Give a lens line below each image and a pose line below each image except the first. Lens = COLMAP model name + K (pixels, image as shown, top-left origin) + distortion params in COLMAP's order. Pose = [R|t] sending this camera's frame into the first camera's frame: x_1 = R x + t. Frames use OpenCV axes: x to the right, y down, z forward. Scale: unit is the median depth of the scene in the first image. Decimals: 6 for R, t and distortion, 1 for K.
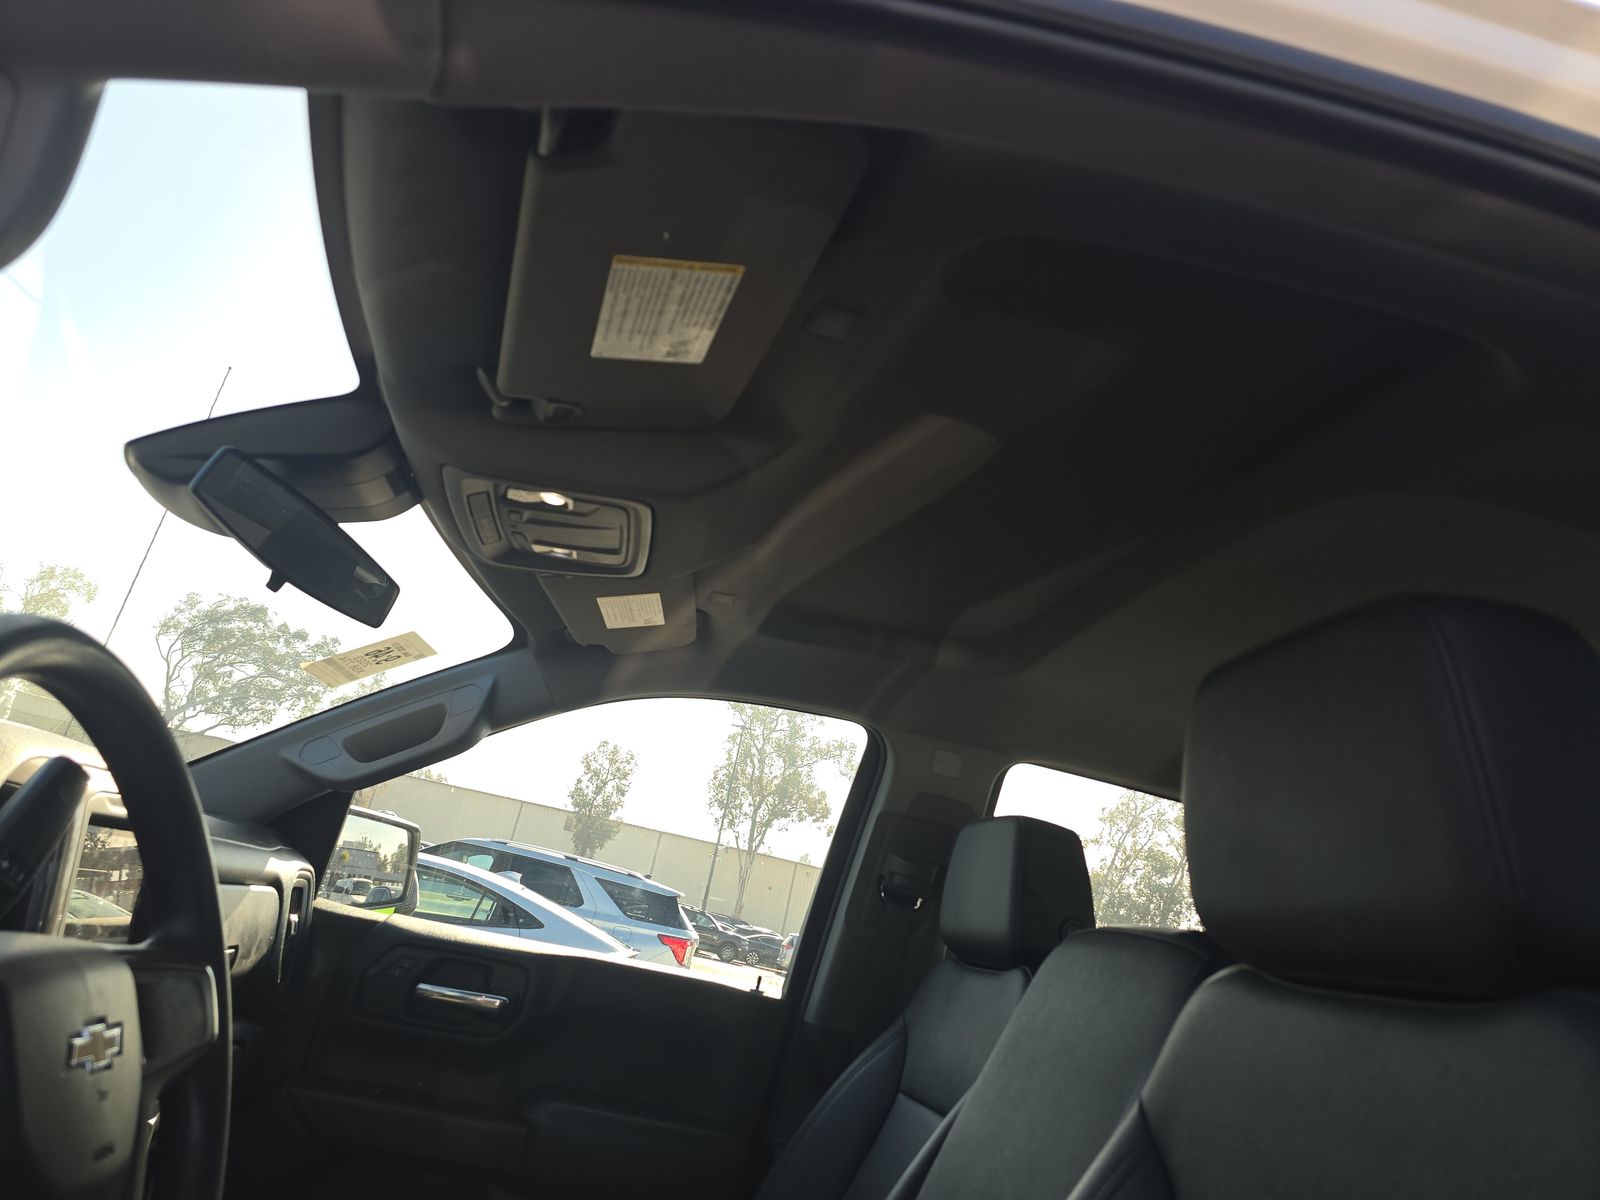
lens RADIAL K [[1039.2, 0, 777.9], [0, 1039.2, 601.3], [0, 0, 1]] dist [0.097447, -0.099352]
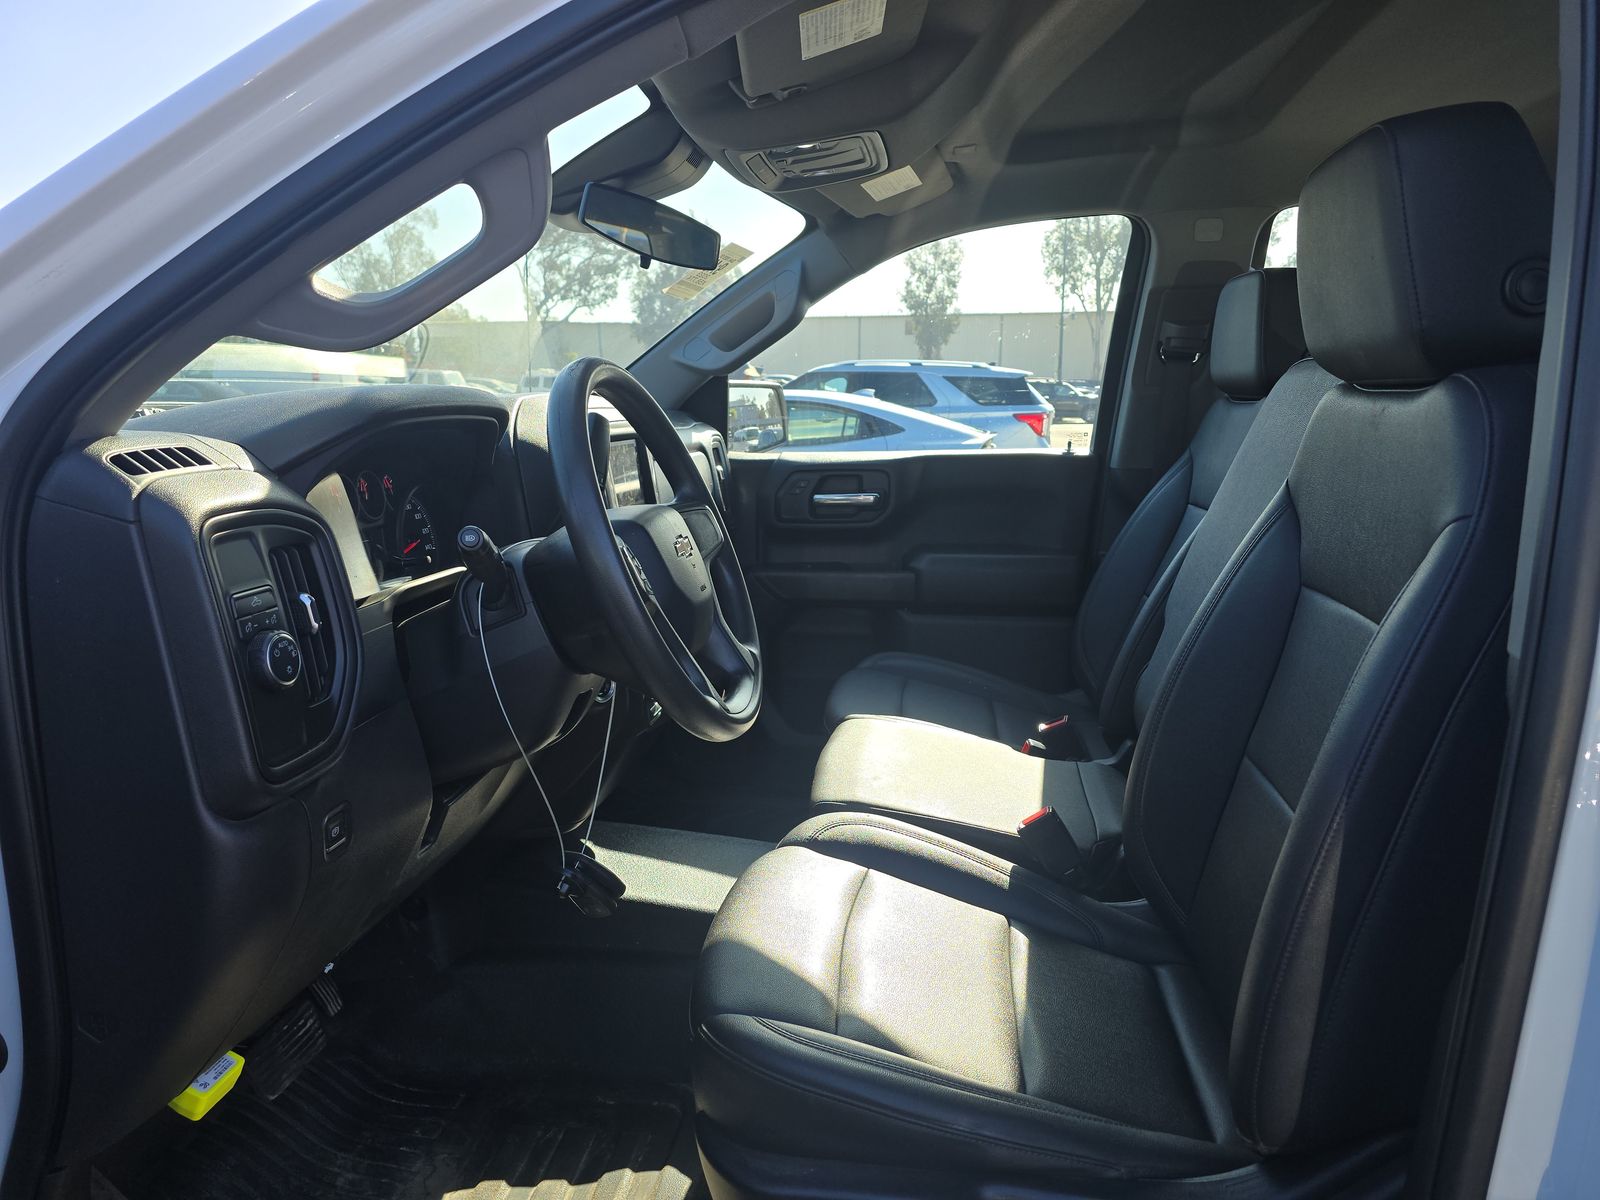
lens RADIAL K [[1112.1, 0, 797.0], [0, 1112.1, 593.0], [0, 0, 1]] dist [0.048151, -0.052978]
pose [[0.930562, -0.149217, -0.334347, 0.034576], [0.282886, 0.872758, 0.397830, -0.036249], [0.232441, -0.464788, 0.854367, -0.099672]]
